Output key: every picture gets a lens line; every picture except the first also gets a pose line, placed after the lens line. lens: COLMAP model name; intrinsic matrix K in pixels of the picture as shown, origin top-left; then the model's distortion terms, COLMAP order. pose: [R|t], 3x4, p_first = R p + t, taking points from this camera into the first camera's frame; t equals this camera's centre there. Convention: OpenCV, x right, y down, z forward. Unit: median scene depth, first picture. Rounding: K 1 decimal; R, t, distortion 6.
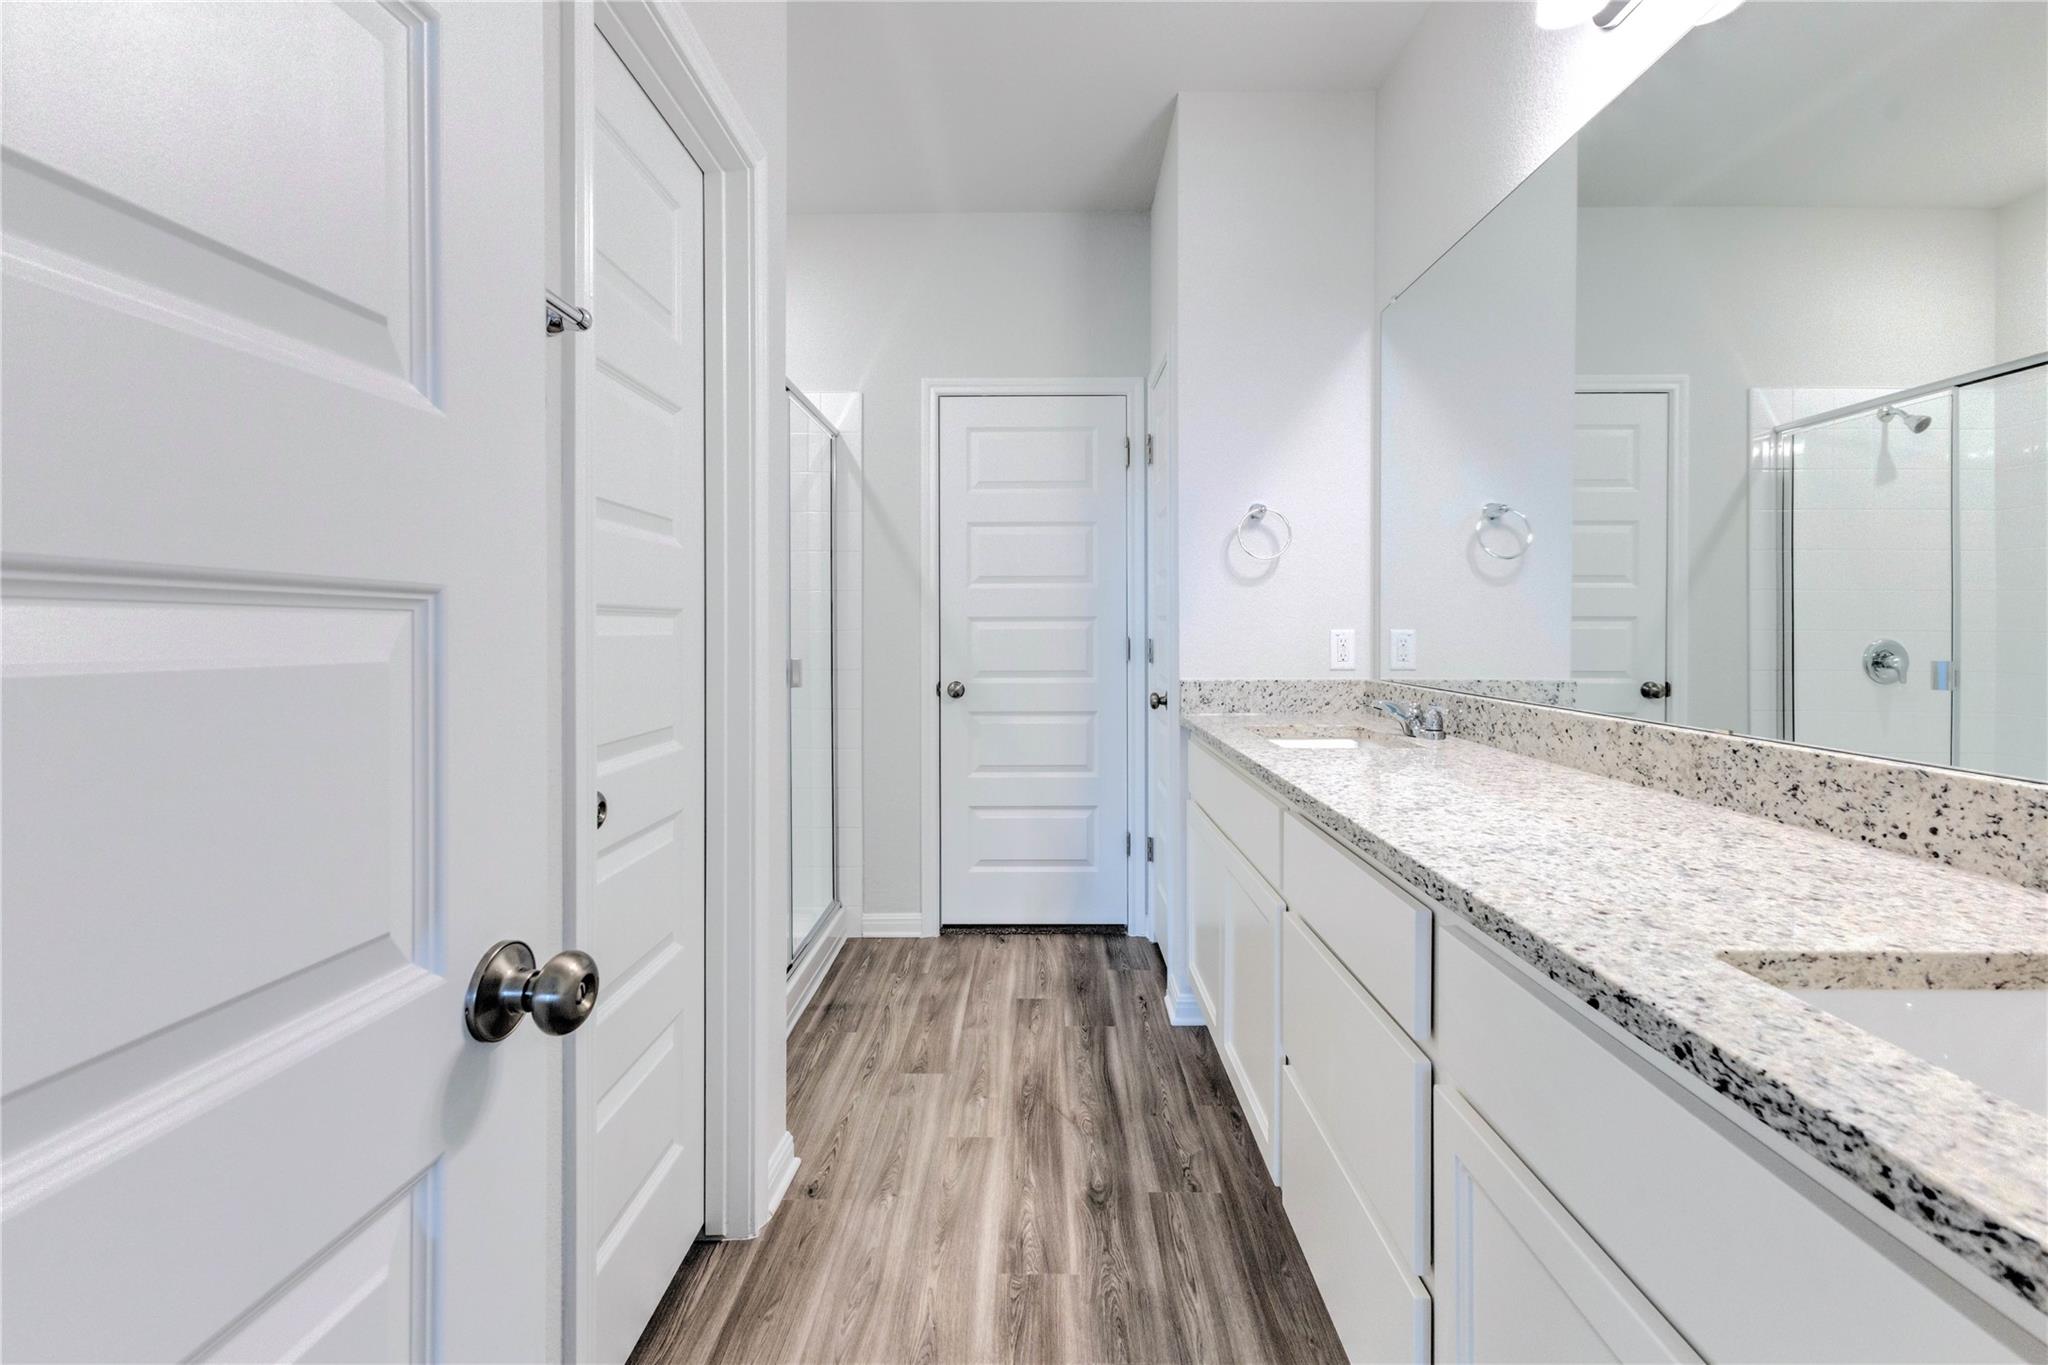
lens RADIAL K [[879.7, 0, 1028.5], [0, 879.7, 679.6], [0, 0, 1]] dist [0.009745, -0.000696]
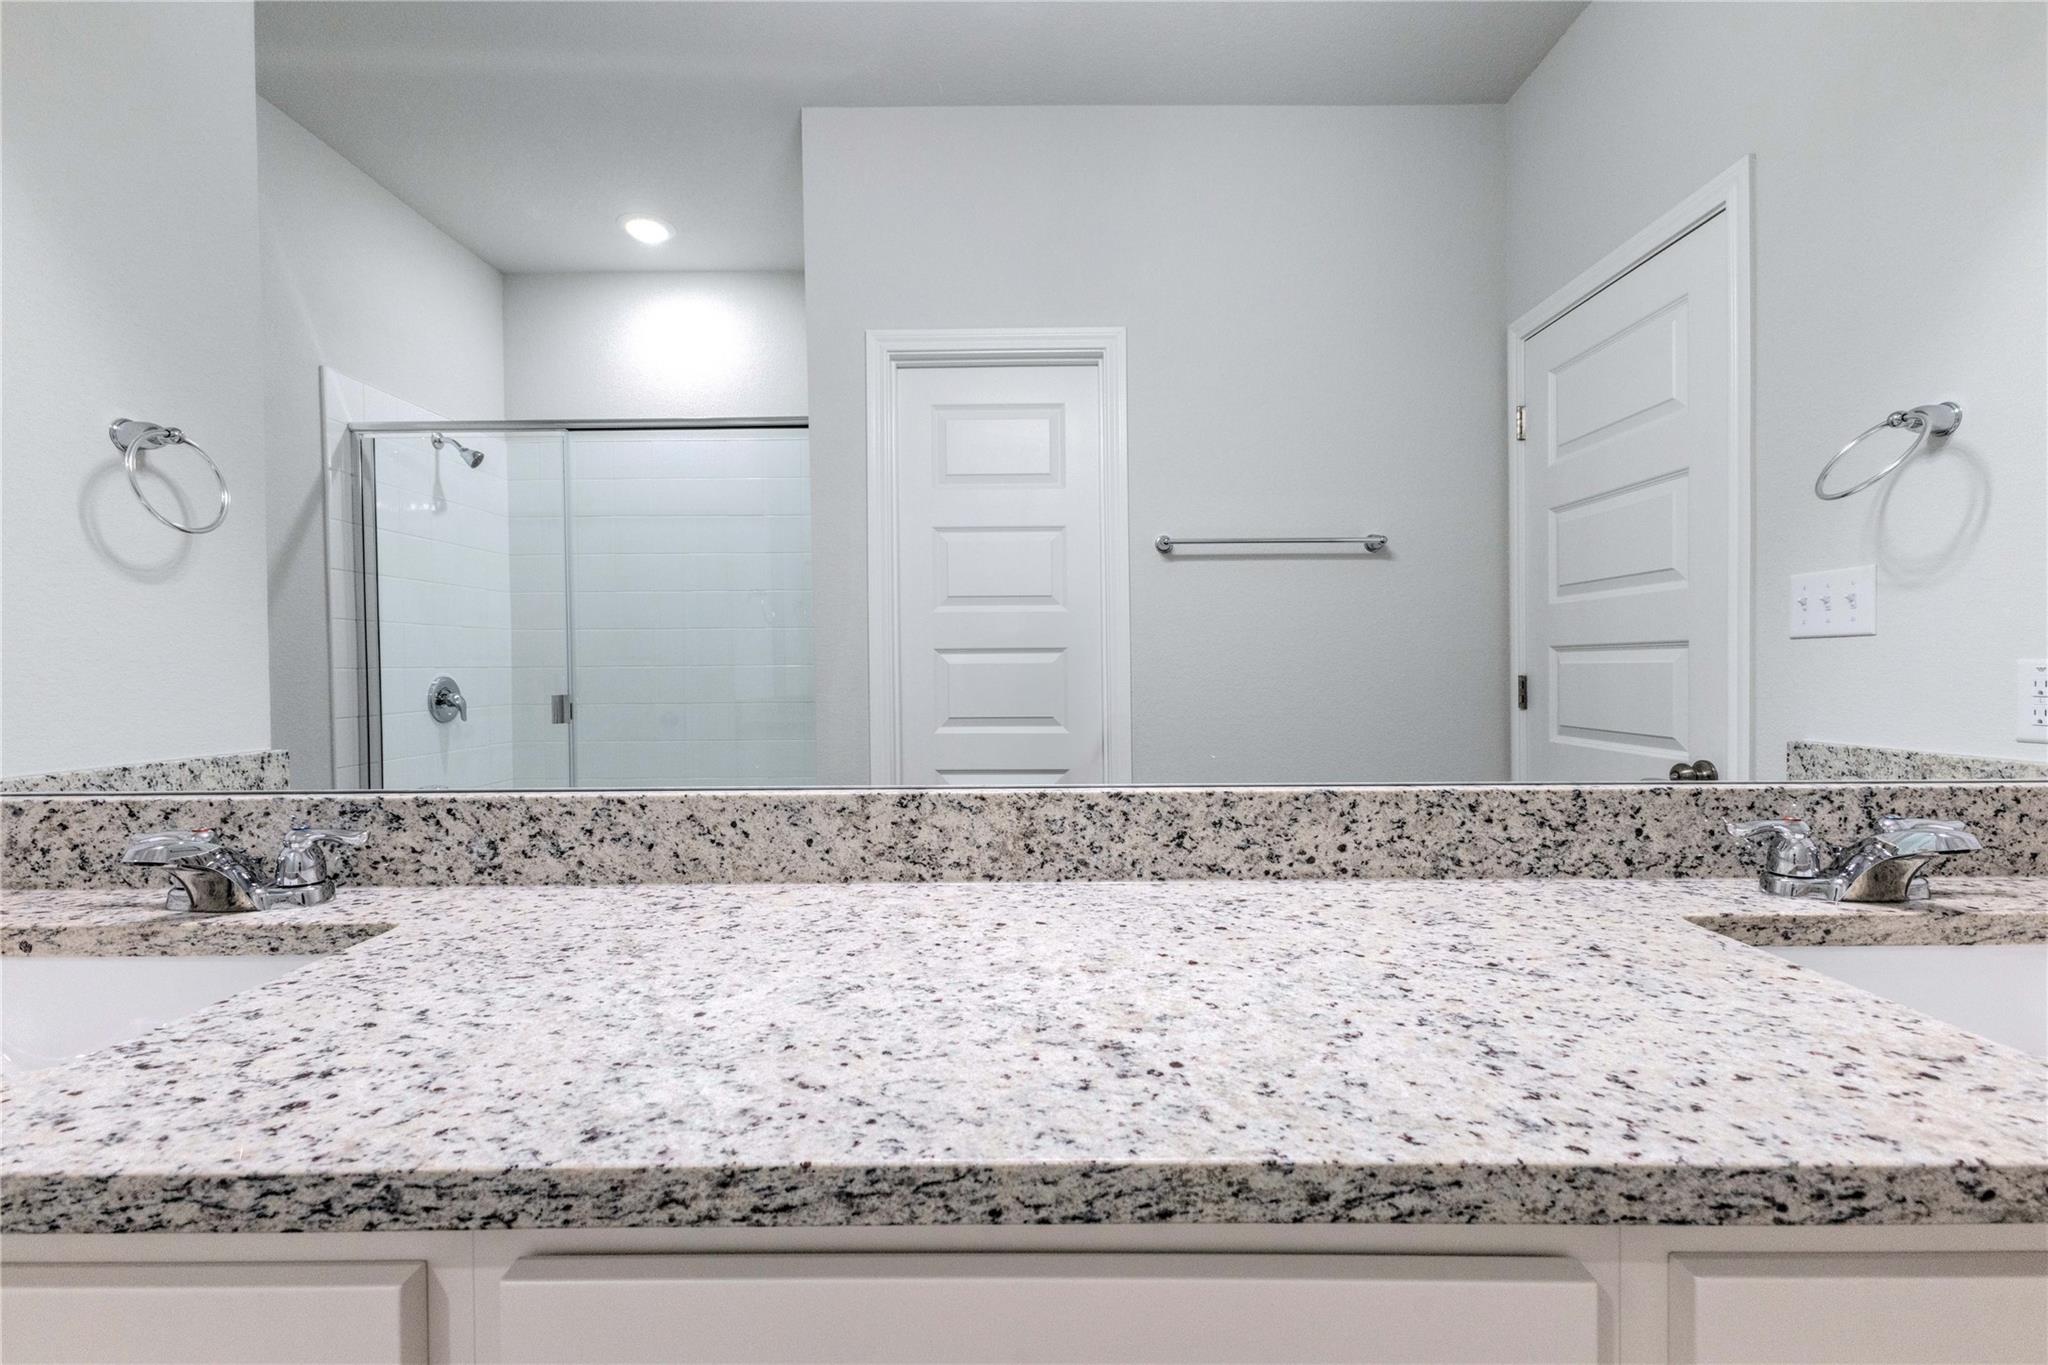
lens RADIAL K [[884.8, 0, 1027.2], [0, 884.8, 682.7], [0, 0, 1]] dist [0.012075, 0.000120]
pose [[-0.005025, -0.022372, 0.999737, 0.005454], [0.067176, 0.997484, 0.022659, -0.042503], [-0.997728, 0.067272, -0.003510, 0.867236]]
